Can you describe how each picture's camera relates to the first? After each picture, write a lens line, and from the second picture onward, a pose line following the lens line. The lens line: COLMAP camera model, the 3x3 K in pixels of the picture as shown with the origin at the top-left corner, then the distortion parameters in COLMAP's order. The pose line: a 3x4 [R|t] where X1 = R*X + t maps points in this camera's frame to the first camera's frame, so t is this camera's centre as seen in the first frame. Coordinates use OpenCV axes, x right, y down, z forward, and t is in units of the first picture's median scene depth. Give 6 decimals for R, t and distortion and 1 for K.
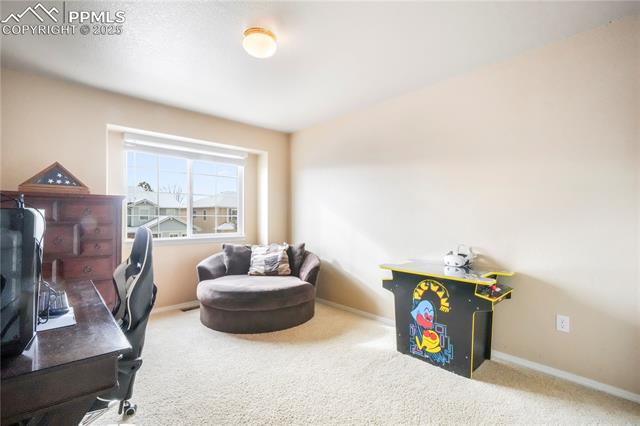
lens RADIAL K [[284.9, 0, 317.5], [0, 284.9, 216.5], [0, 0, 1]] dist [0.004521, 0.000773]
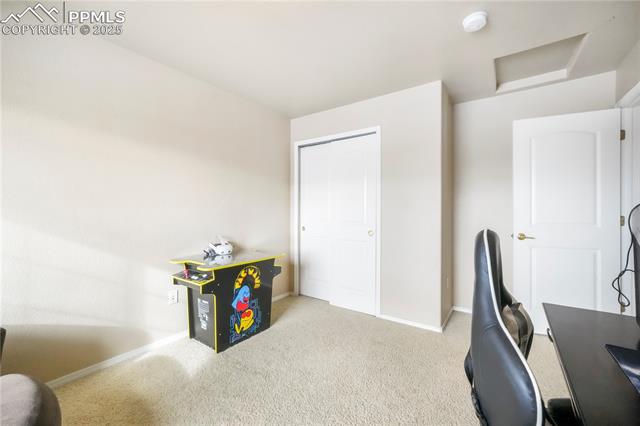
lens RADIAL K [[264.3, 0, 317.3], [0, 264.3, 210.8], [0, 0, 1]] dist [-0.003777, -0.000343]
pose [[-0.192067, -0.004111, 0.981373, -0.702261], [-0.006685, 0.999974, 0.002880, -0.007208], [-0.981359, -0.006007, -0.192090, 0.926176]]
